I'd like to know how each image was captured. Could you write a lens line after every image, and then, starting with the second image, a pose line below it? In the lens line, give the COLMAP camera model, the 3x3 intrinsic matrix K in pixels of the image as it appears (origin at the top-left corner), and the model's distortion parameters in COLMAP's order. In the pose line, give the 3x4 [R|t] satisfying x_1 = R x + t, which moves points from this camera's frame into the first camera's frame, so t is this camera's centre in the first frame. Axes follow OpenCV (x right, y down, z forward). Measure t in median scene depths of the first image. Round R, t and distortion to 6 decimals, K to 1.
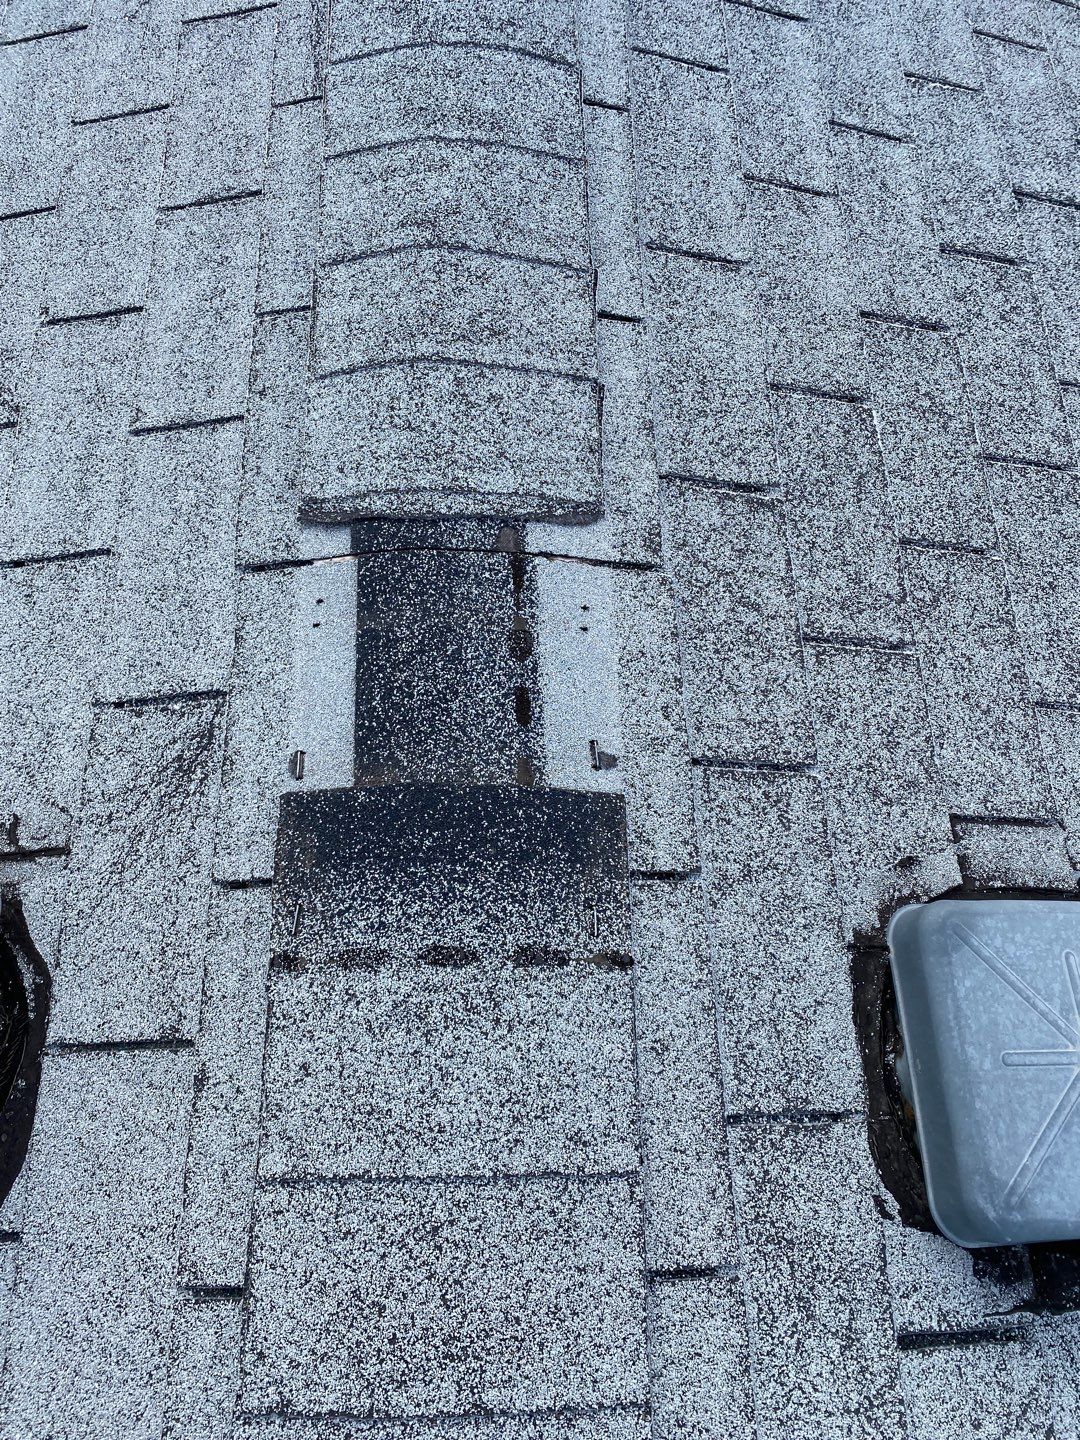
lens RADIAL K [[1211.7, 0, 571.3], [0, 1211.7, 692.9], [0, 0, 1]] dist [0.091700, -0.279250]
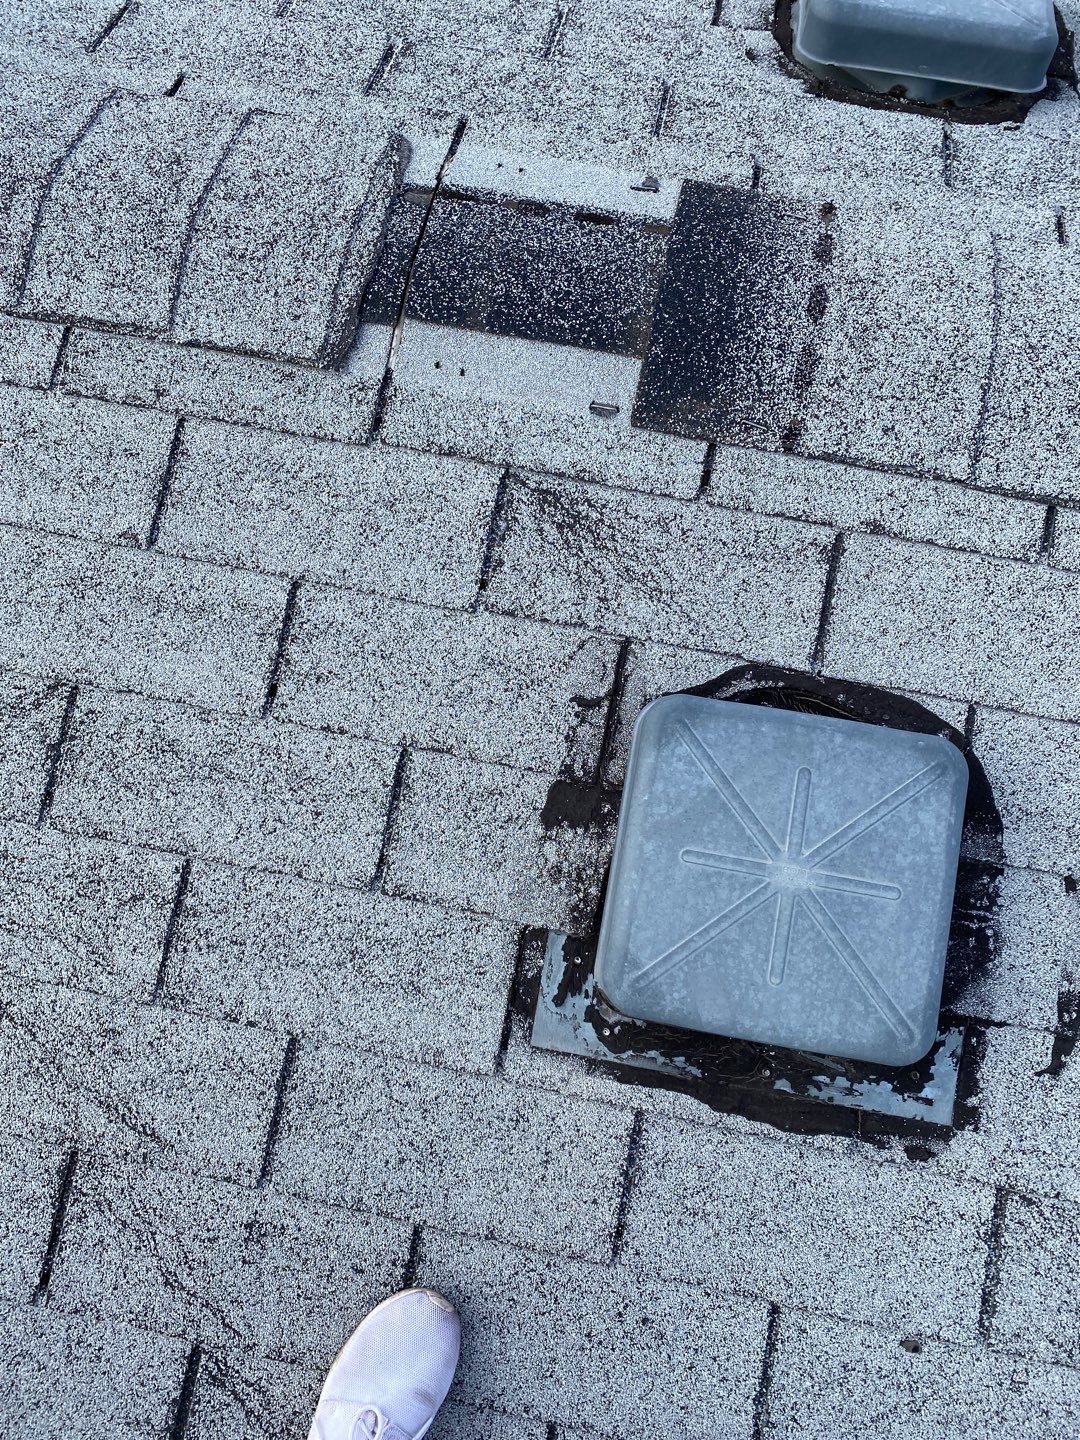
lens RADIAL K [[1211.7, 0, 571.3], [0, 1211.7, 692.9], [0, 0, 1]] dist [0.091700, -0.279250]
pose [[0.217135, -0.926024, 0.308758, -0.769116], [0.887501, 0.318983, 0.332554, -0.233369], [-0.406441, 0.201814, 0.891110, 0.122222]]
